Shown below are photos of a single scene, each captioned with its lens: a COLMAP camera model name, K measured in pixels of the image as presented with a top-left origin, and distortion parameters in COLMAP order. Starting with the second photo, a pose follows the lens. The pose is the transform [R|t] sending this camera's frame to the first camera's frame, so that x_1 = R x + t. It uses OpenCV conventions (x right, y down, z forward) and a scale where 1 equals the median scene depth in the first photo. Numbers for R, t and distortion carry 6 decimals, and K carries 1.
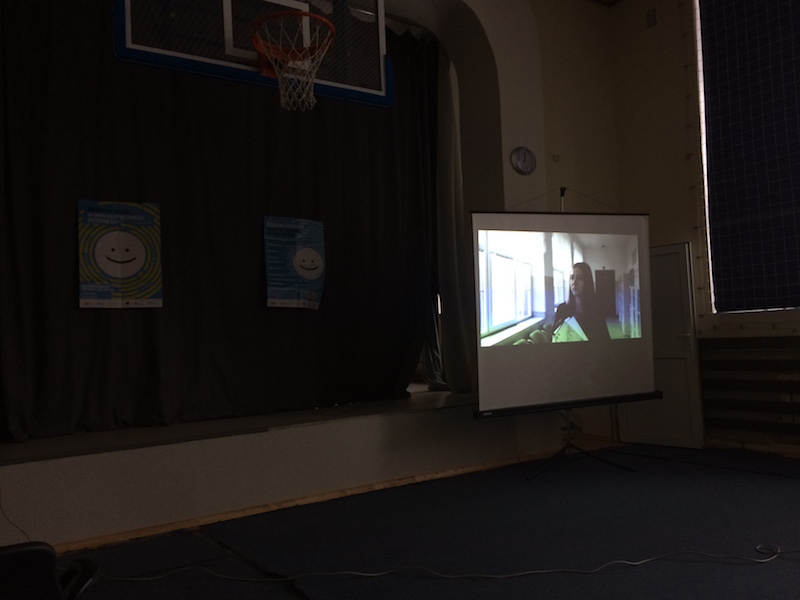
lens RADIAL K [[689.1, 0, 392.9], [0, 689.1, 304.7], [0, 0, 1]] dist [0.079844, -0.117732]
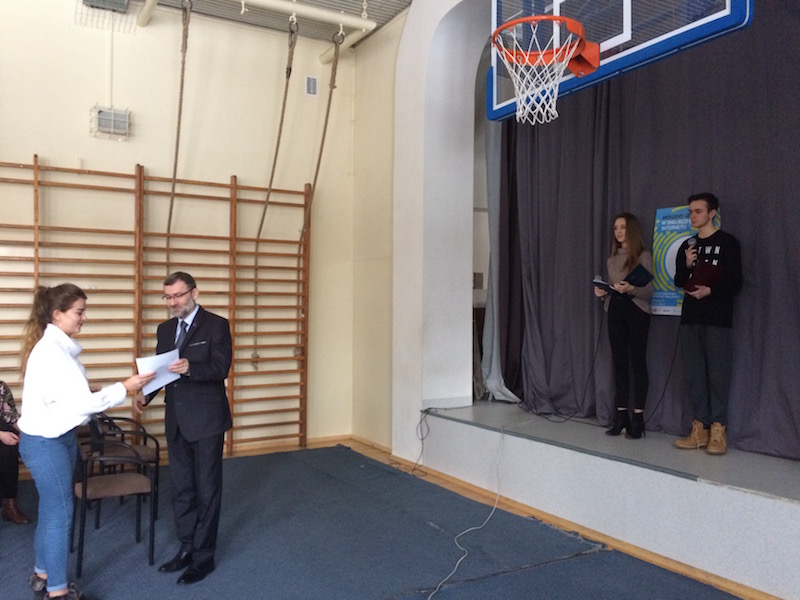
lens RADIAL K [[689.1, 0, 402.0], [0, 689.1, 299.4], [0, 0, 1]] dist [0.079844, -0.117732]
pose [[-0.067310, 0.036737, -0.997056, 0.554410], [0.051038, 0.998140, 0.033332, -0.063755], [0.996426, -0.048644, -0.069059, 0.615724]]
